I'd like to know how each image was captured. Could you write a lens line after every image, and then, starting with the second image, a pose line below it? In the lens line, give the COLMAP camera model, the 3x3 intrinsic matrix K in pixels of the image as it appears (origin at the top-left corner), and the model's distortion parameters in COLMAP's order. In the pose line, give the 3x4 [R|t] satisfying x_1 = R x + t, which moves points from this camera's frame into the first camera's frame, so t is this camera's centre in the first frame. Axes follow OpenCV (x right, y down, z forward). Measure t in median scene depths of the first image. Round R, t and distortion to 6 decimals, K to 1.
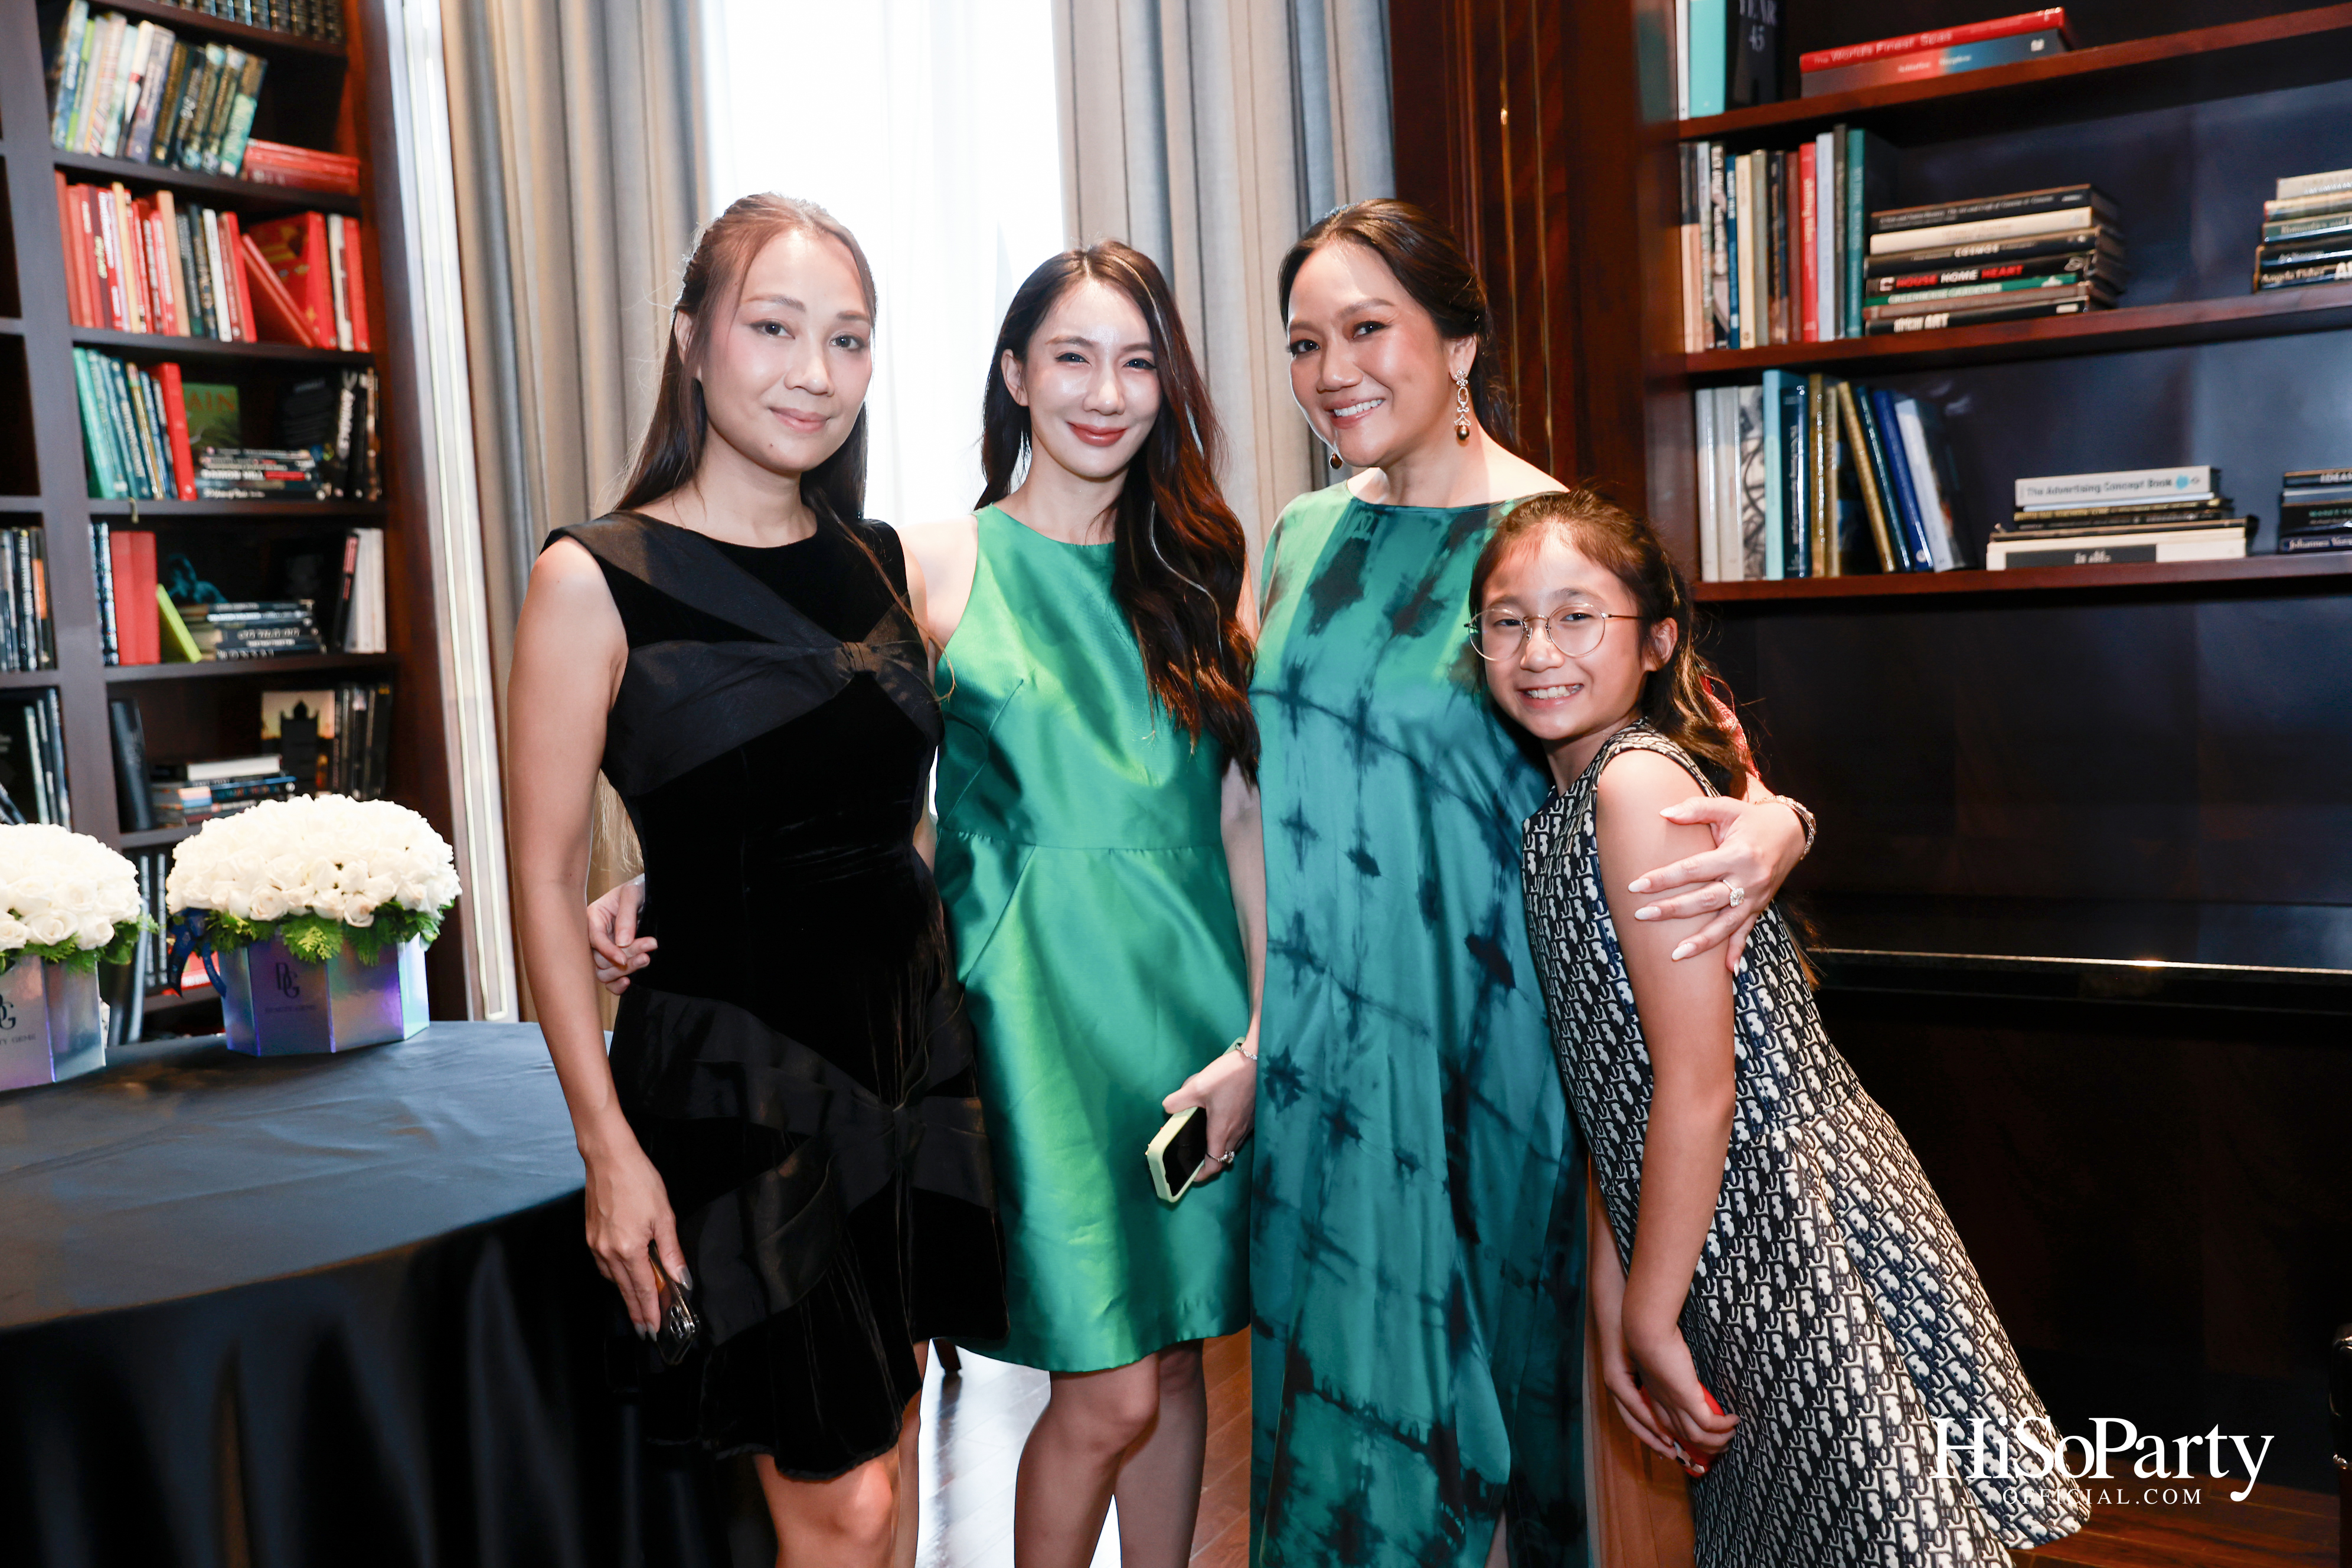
lens RADIAL K [[2093.6, 0, 1176.0], [0, 2093.6, 784.0], [0, 0, 1]] dist [-0.068097, 0.156880]
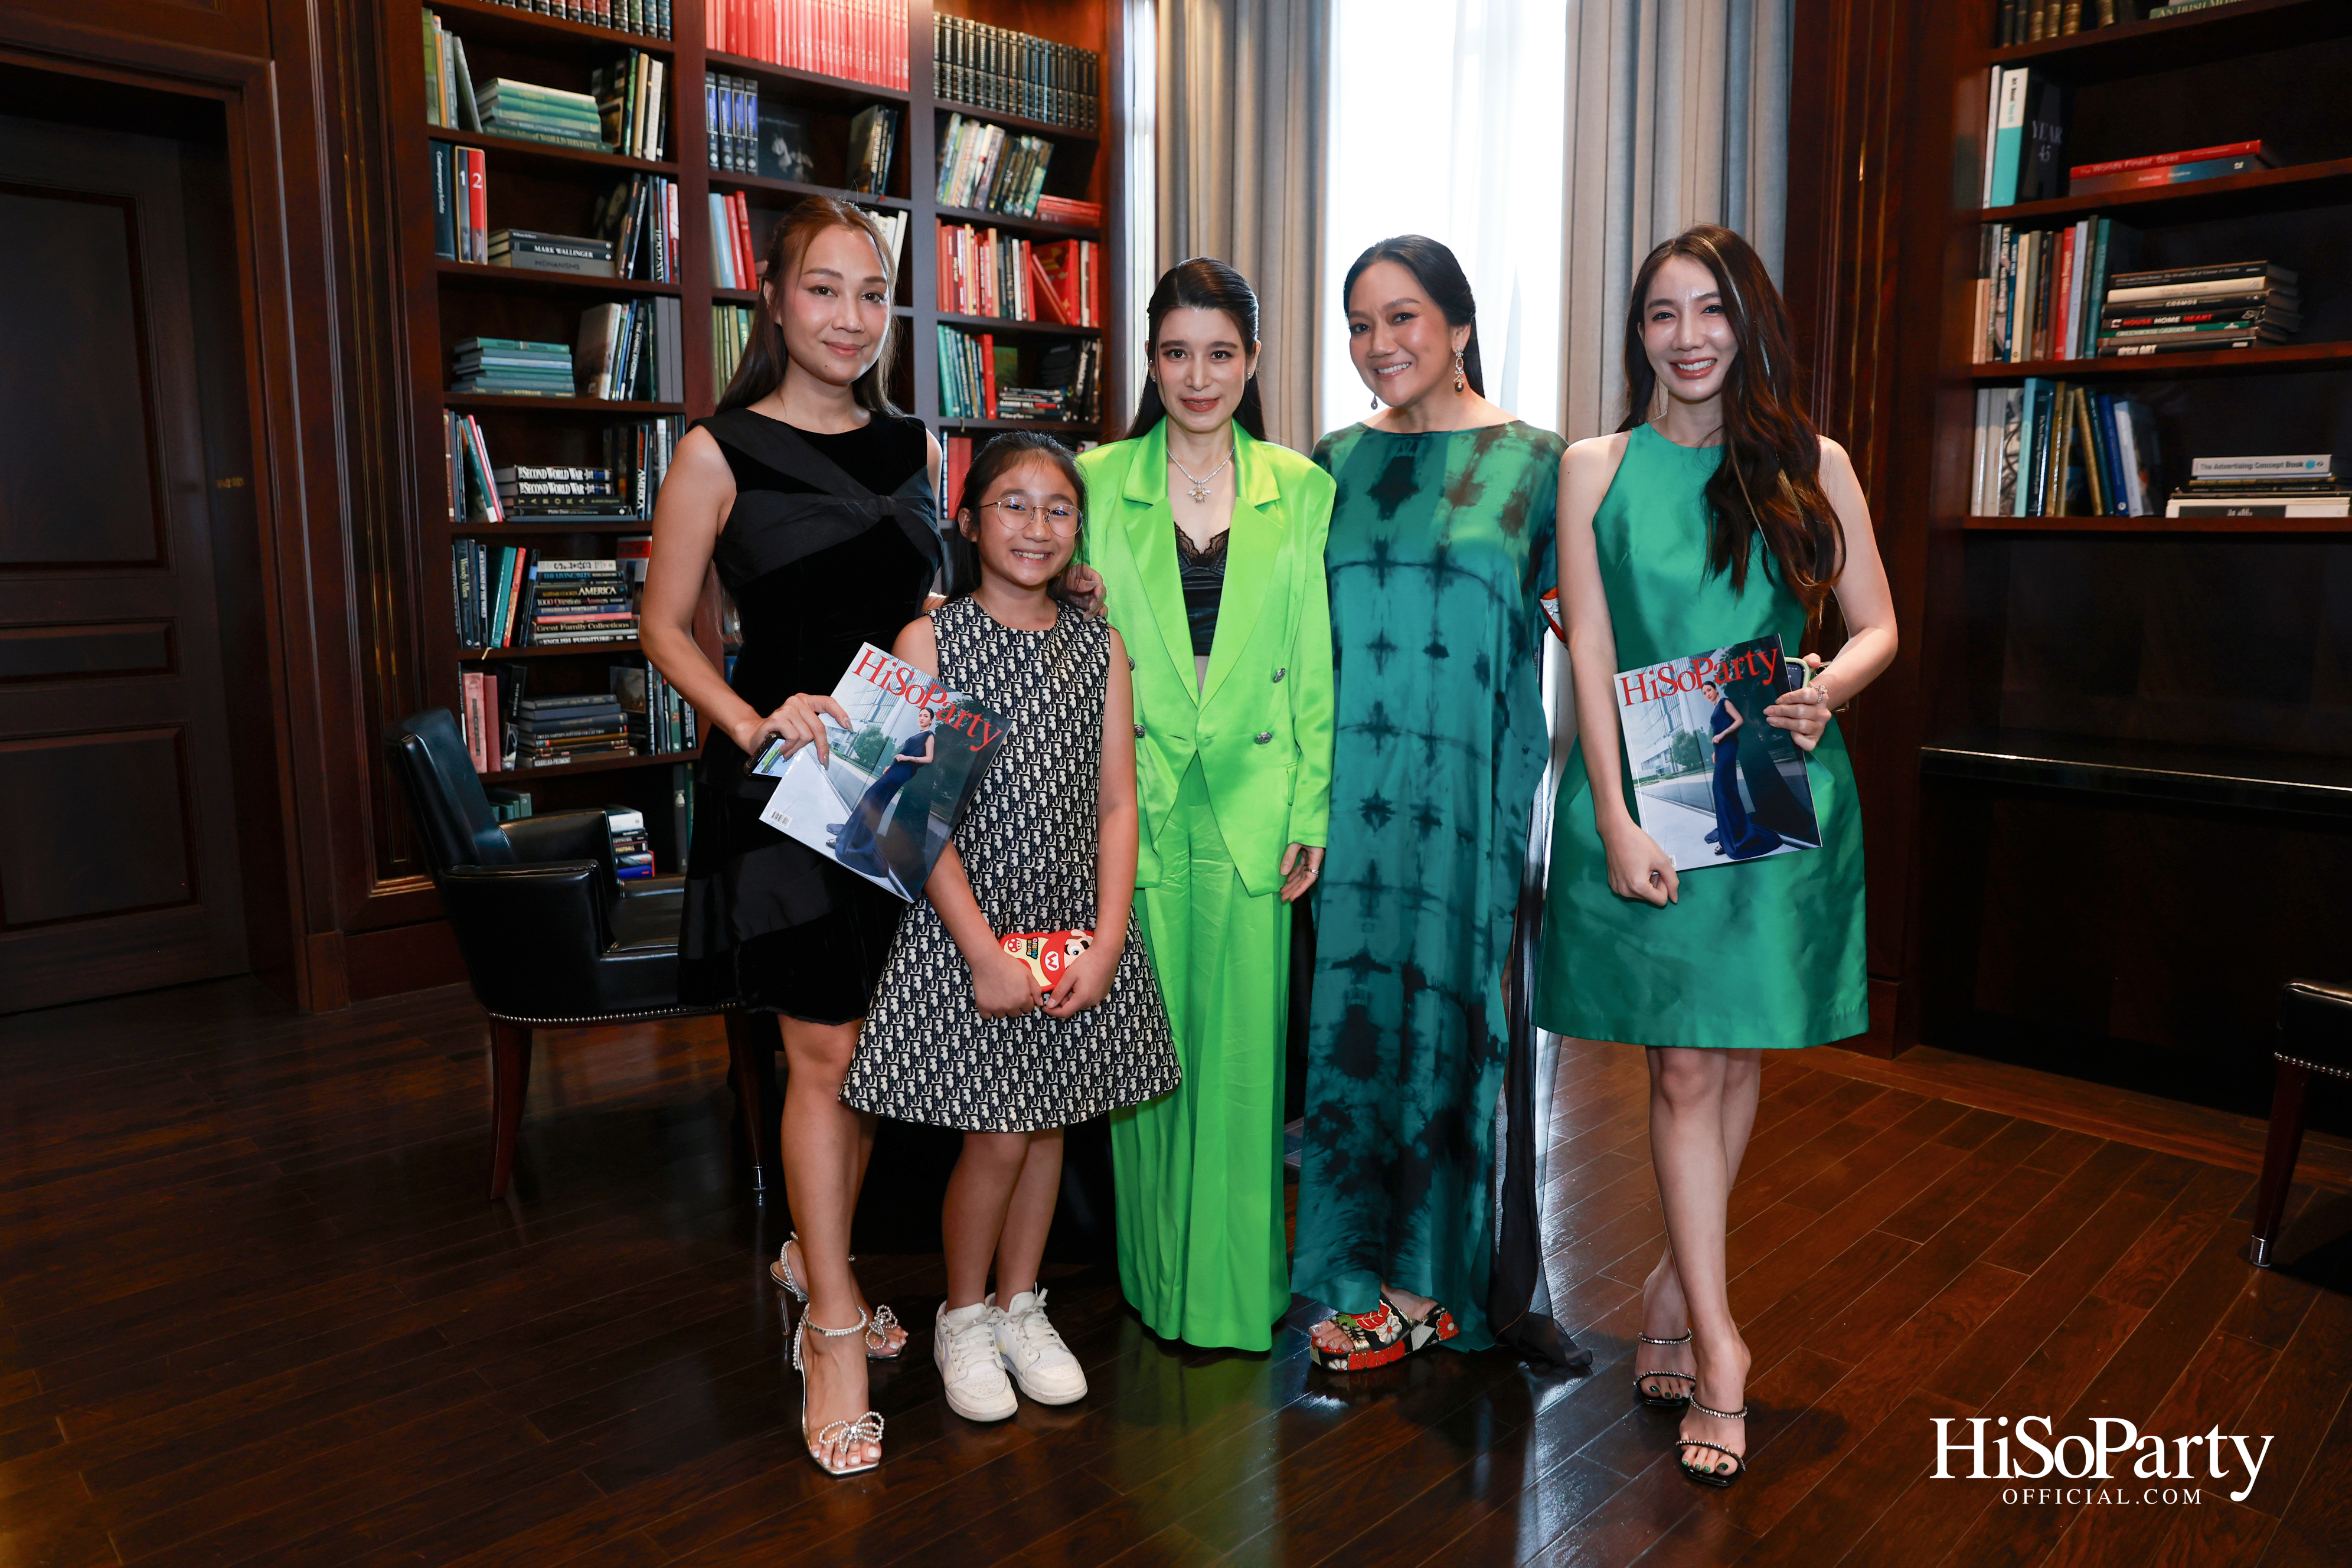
lens RADIAL K [[1649.2, 0, 1176.0], [0, 1649.2, 784.0], [0, 0, 1]] dist [-0.117581, 0.103151]
pose [[0.966863, 0.089084, -0.239248, -0.009766], [-0.071780, 0.994198, 0.080111, 0.045611], [0.244997, -0.060283, 0.967648, -0.294620]]
